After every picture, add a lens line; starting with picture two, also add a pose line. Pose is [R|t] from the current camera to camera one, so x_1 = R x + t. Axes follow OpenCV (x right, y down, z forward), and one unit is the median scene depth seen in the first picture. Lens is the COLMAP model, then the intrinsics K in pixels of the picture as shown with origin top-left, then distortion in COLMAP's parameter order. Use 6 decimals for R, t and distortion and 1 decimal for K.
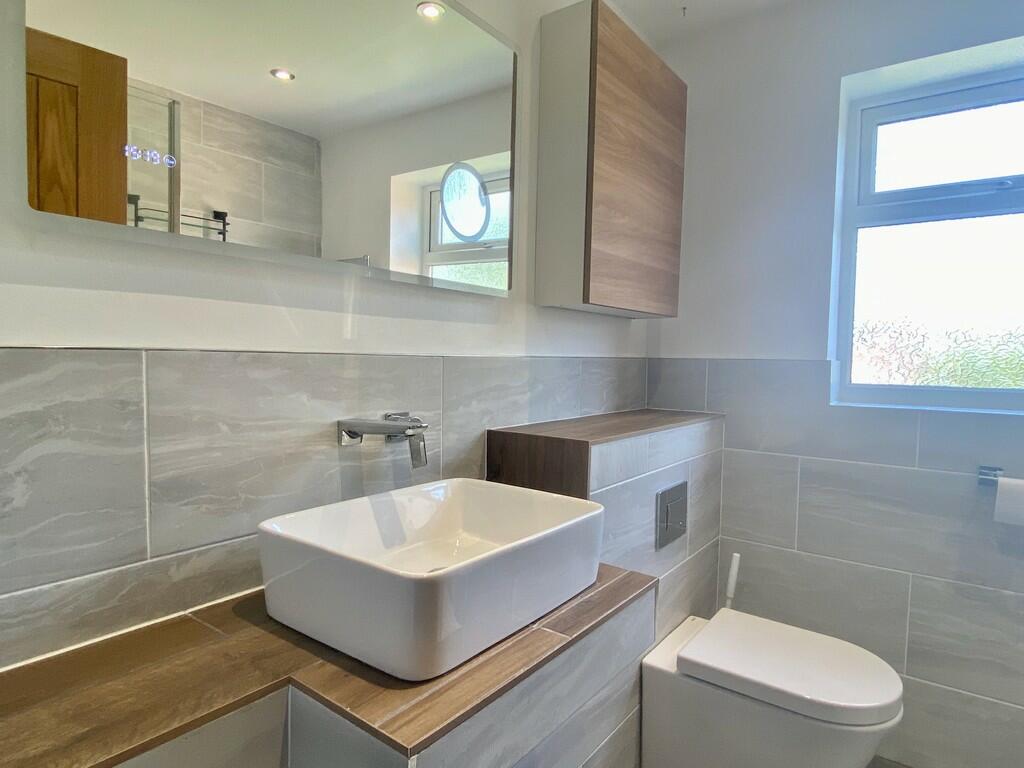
lens RADIAL K [[608.6, 0, 516.9], [0, 608.6, 381.7], [0, 0, 1]] dist [0.037362, -0.038450]
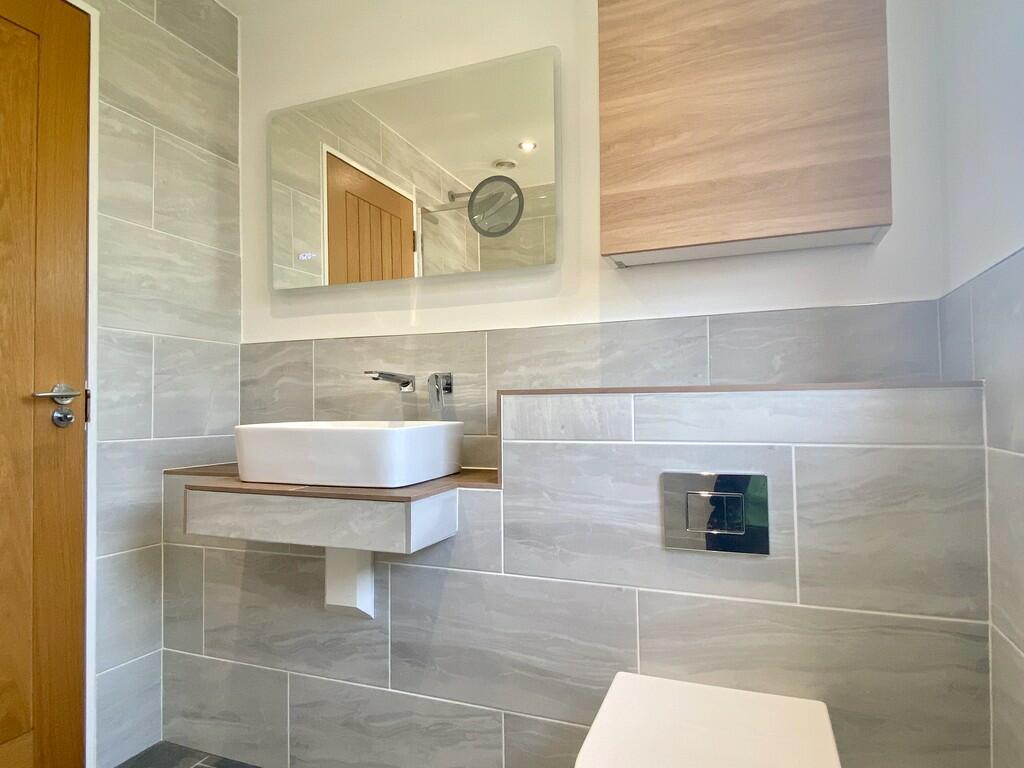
lens RADIAL K [[608.6, 0, 514.4], [0, 608.6, 386.7], [0, 0, 1]] dist [0.037362, -0.038450]
pose [[0.248158, -0.053152, -0.967260, 1.289883], [-0.029048, 0.997636, -0.062274, 0.176263], [0.968284, 0.043550, 0.246028, 0.859920]]
